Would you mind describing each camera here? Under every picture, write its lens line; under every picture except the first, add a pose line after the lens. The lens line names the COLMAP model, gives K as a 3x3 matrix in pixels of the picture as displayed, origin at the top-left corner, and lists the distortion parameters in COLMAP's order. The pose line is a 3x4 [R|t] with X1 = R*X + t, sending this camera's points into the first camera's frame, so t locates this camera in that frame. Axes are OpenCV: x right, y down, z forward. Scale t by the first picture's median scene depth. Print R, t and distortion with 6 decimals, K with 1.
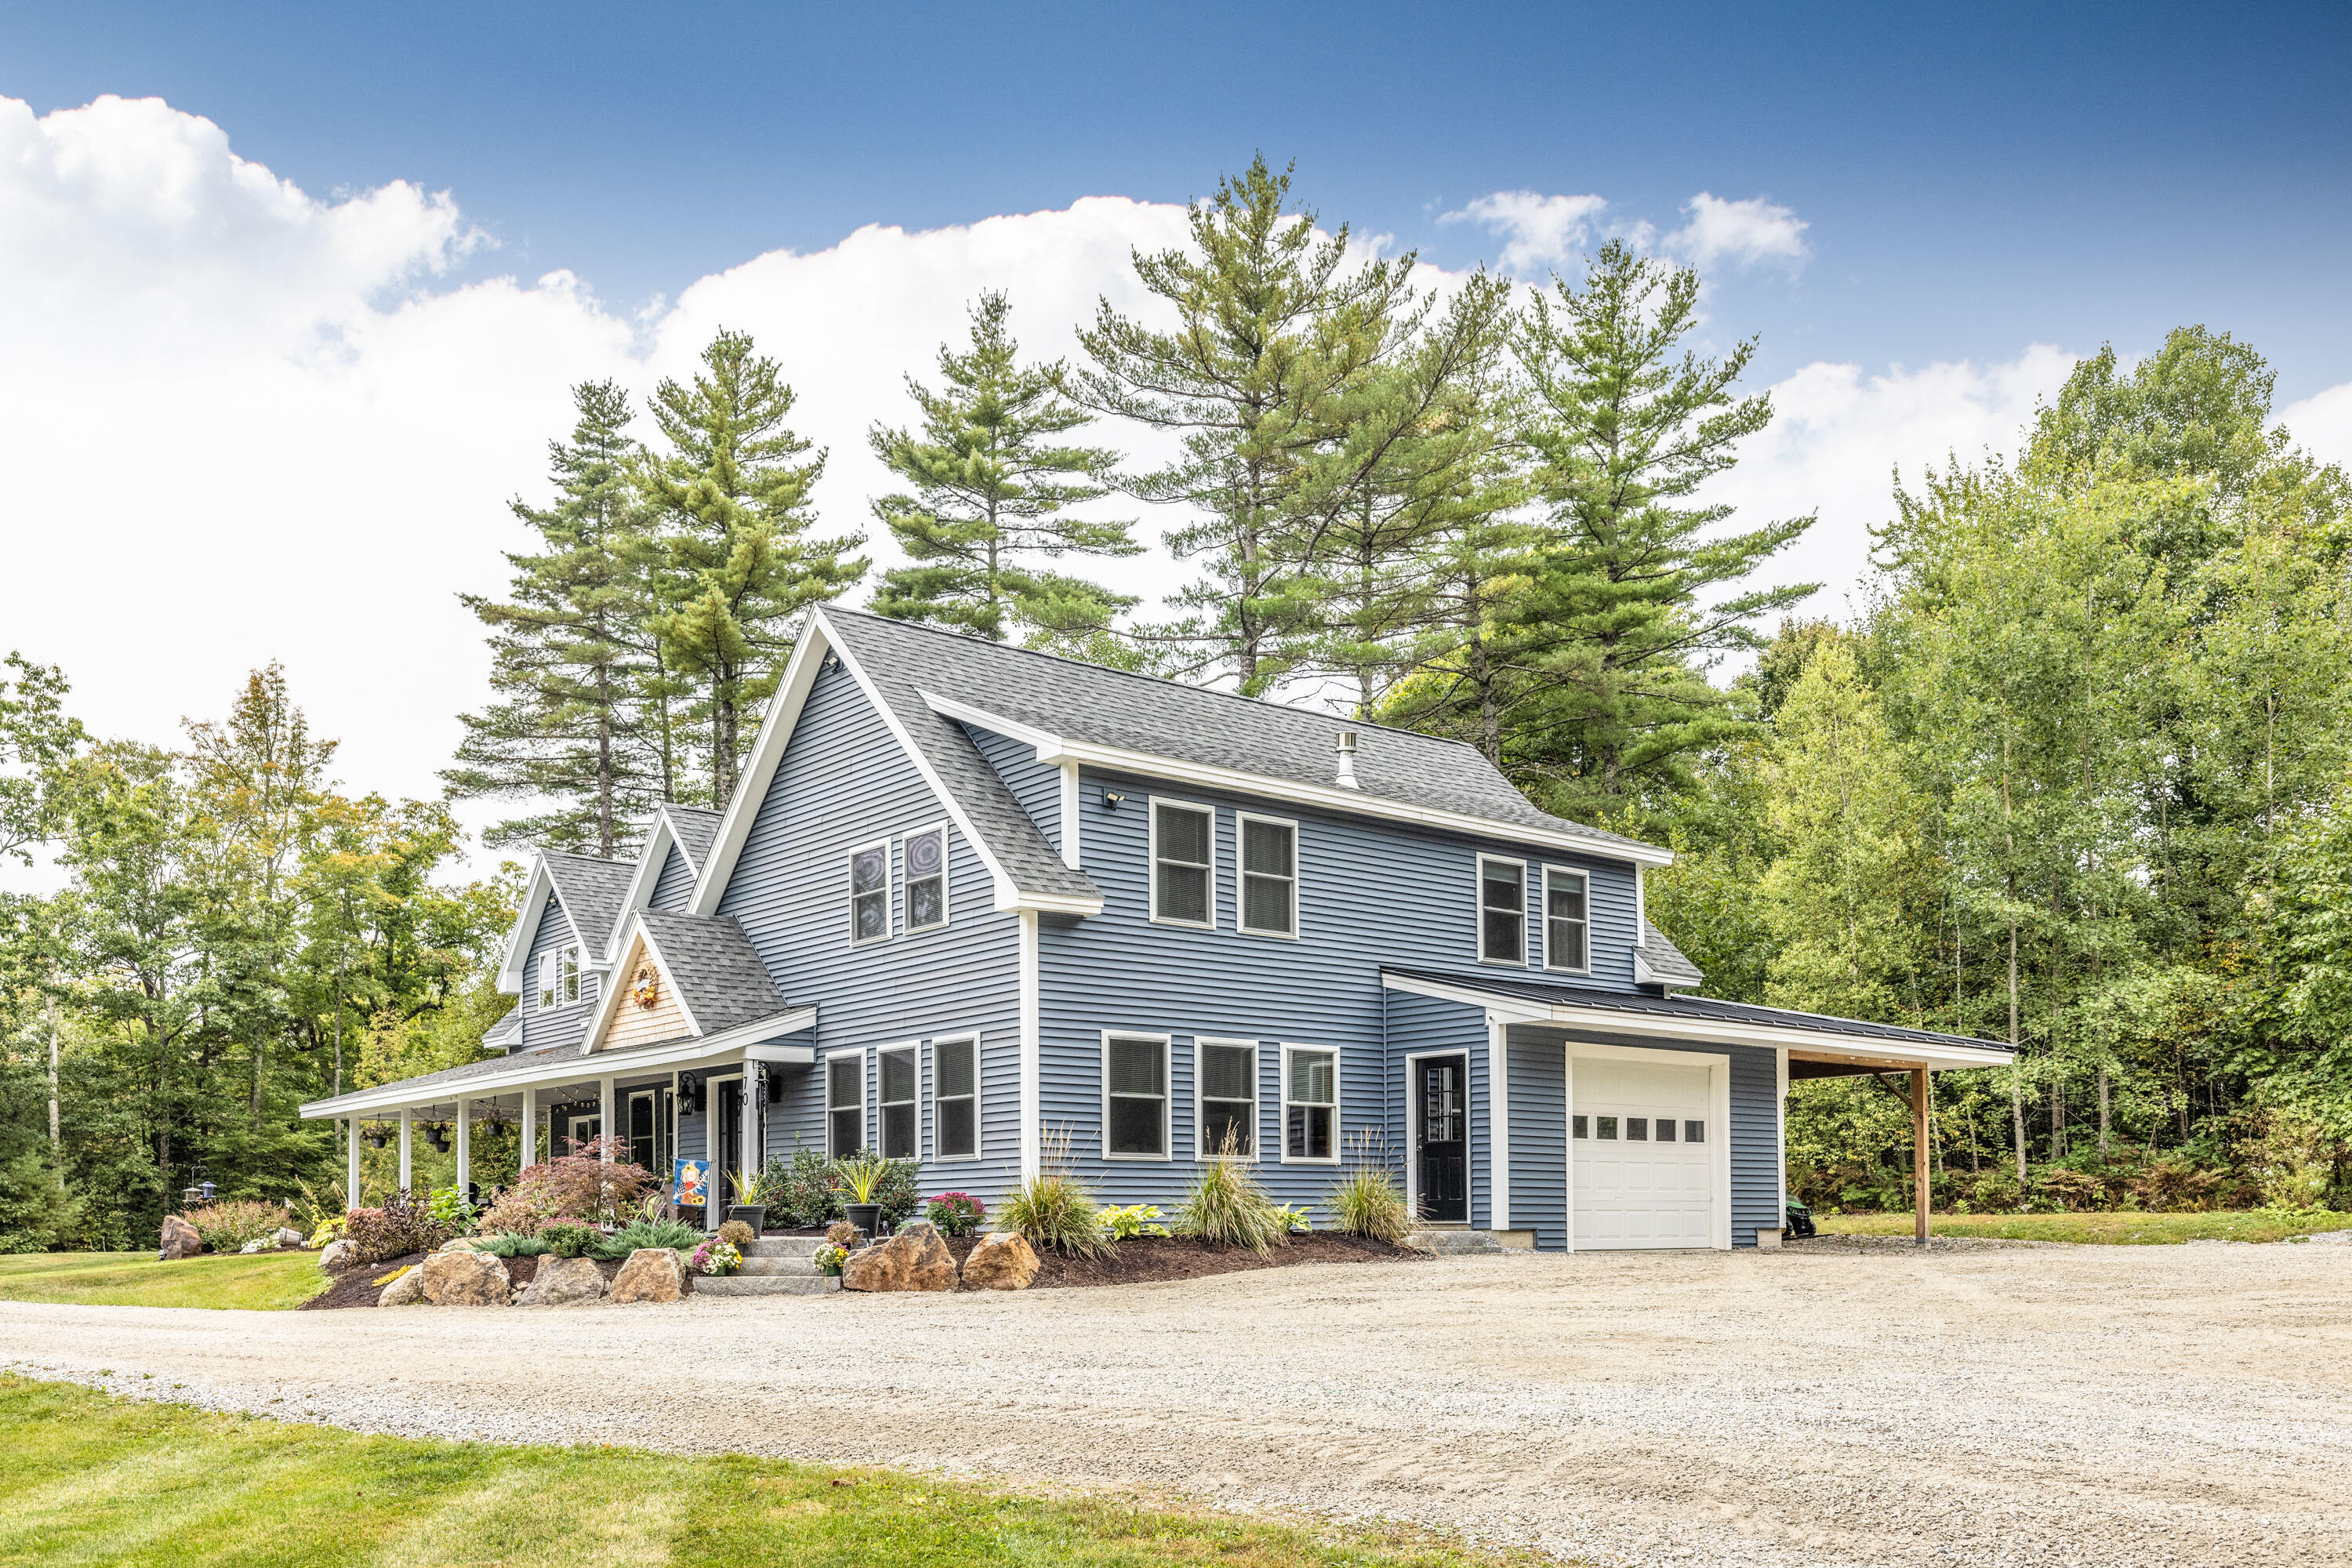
lens RADIAL K [[2014.9, 0, 1249.2], [0, 2014.9, 1156.0], [0, 0, 1]] dist [0.005093, -0.004929]
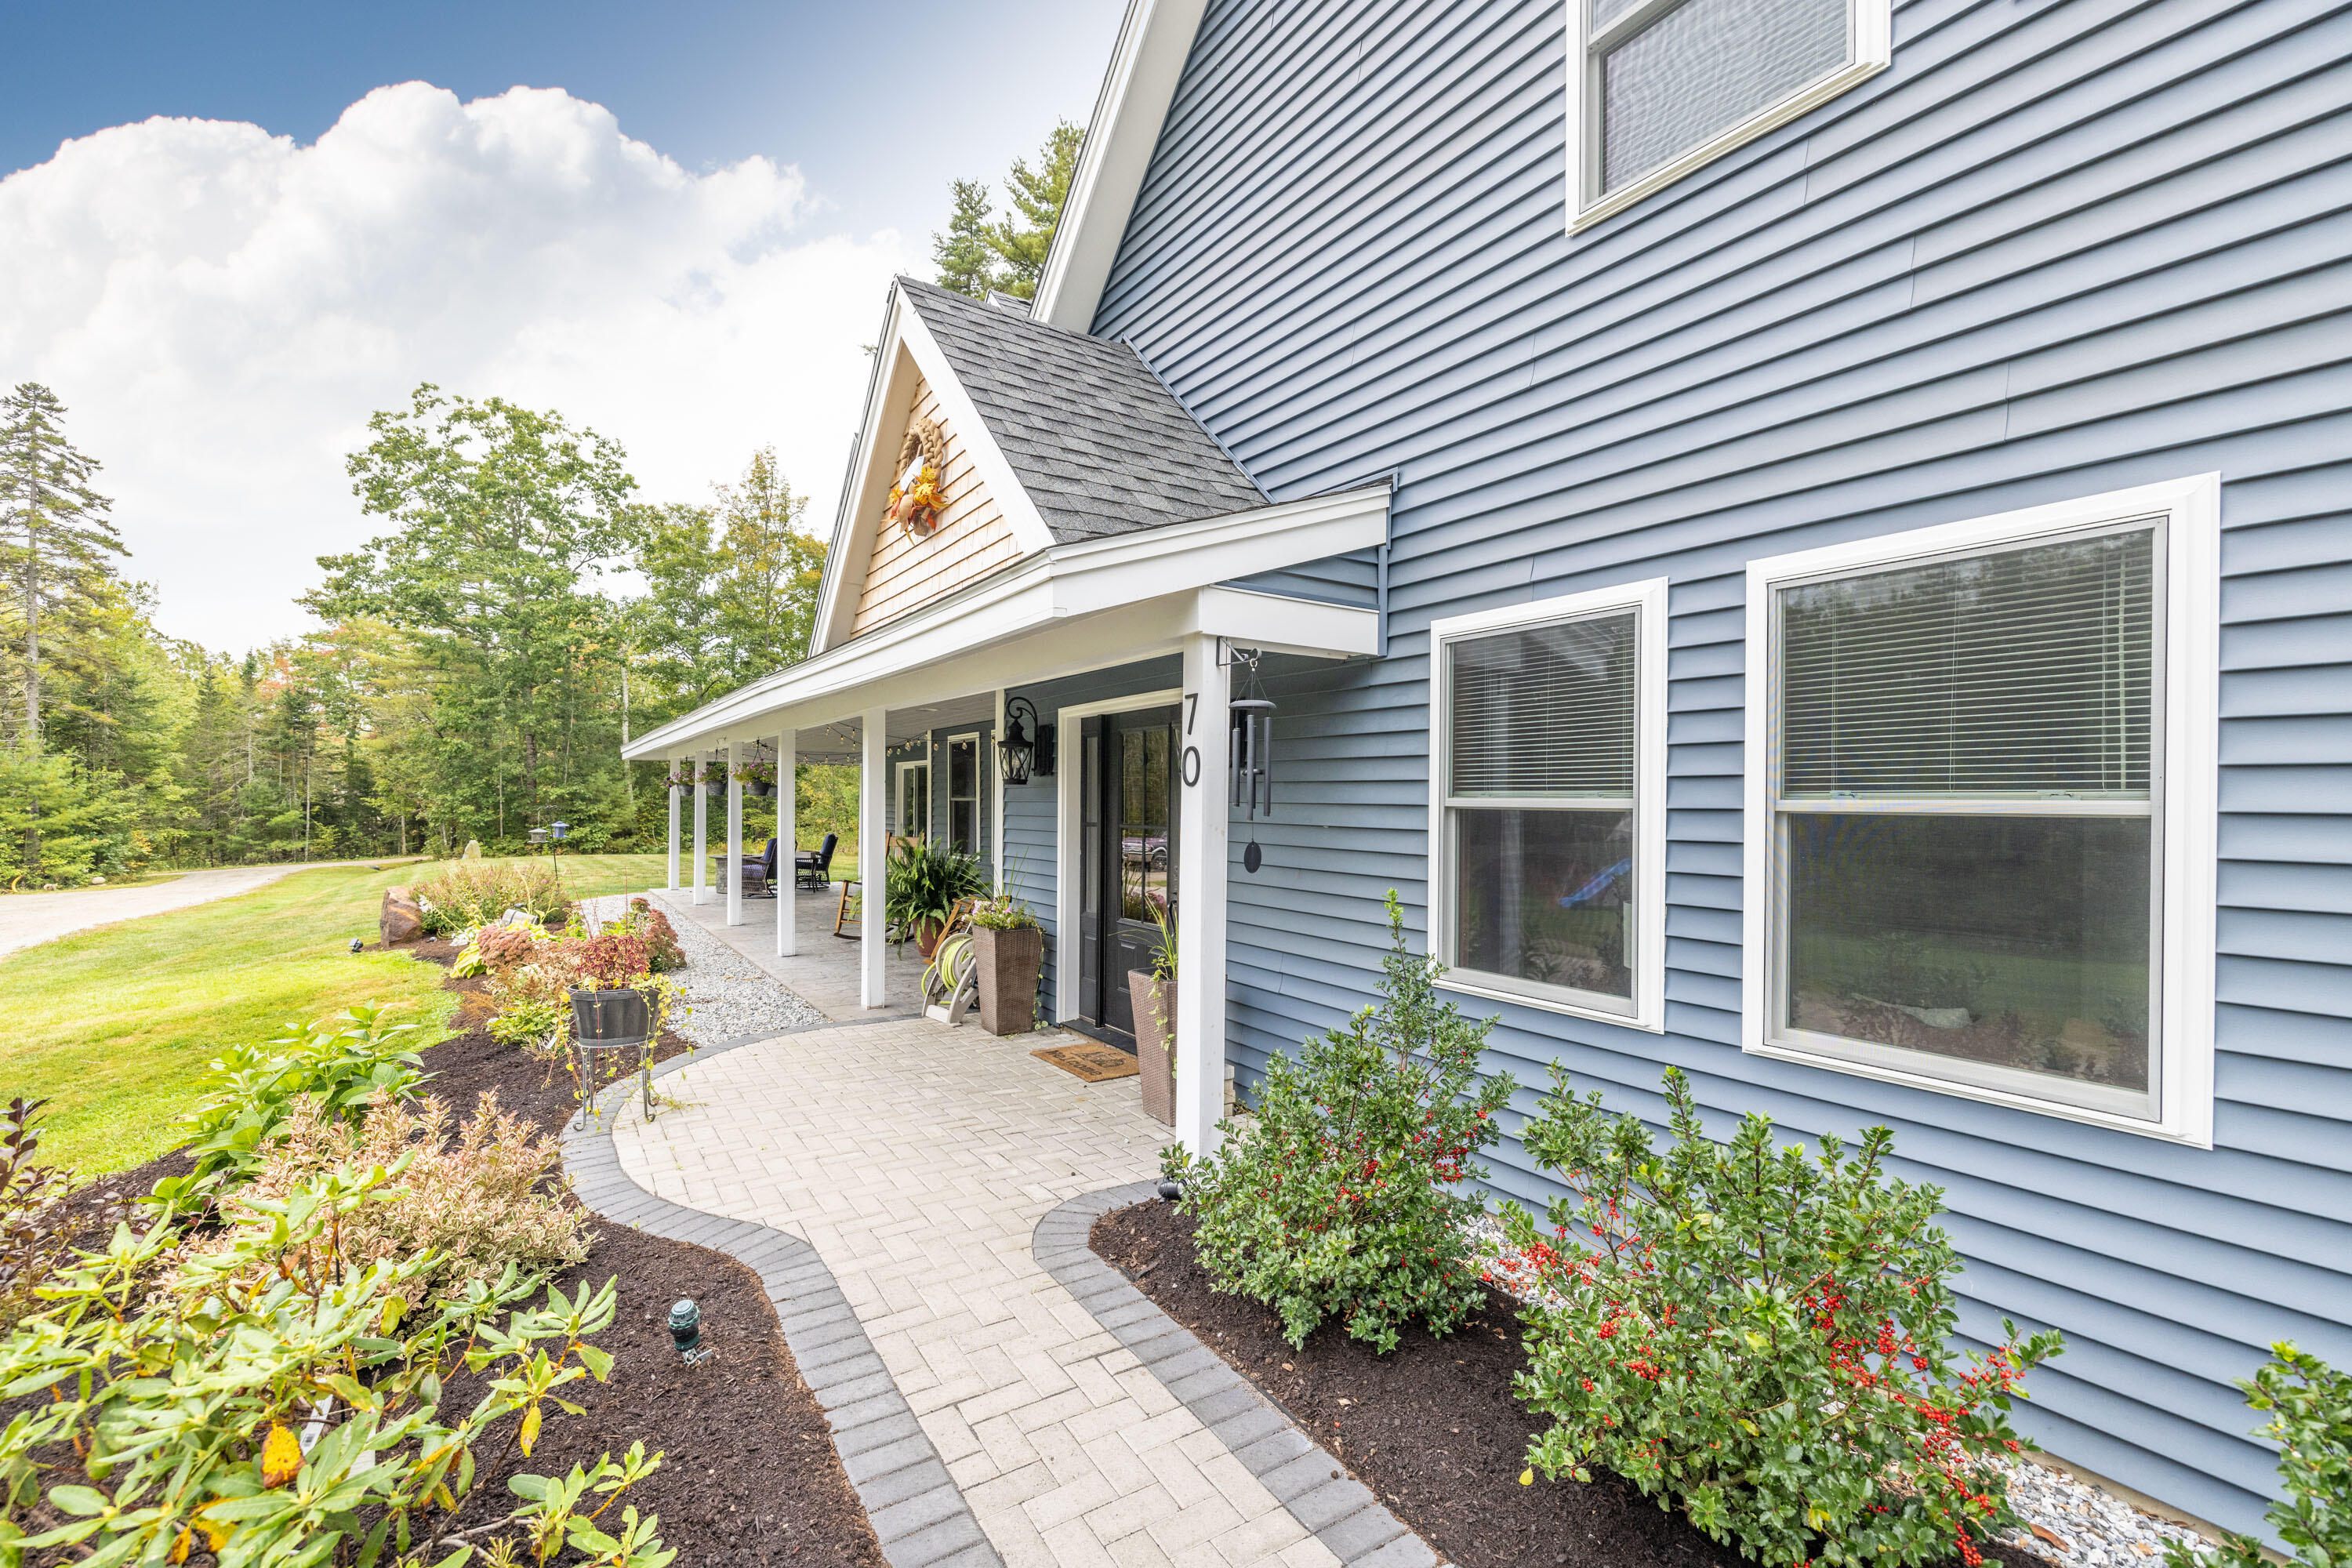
lens RADIAL K [[1008.0, 0, 1173.7], [0, 1008.0, 803.7], [0, 0, 1]] dist [0.001392, 0.001280]
pose [[0.990846, 0.015530, -0.134099, -0.102609], [-0.010257, 0.999150, 0.039924, -0.012666], [0.134605, -0.038183, 0.990163, 0.374780]]
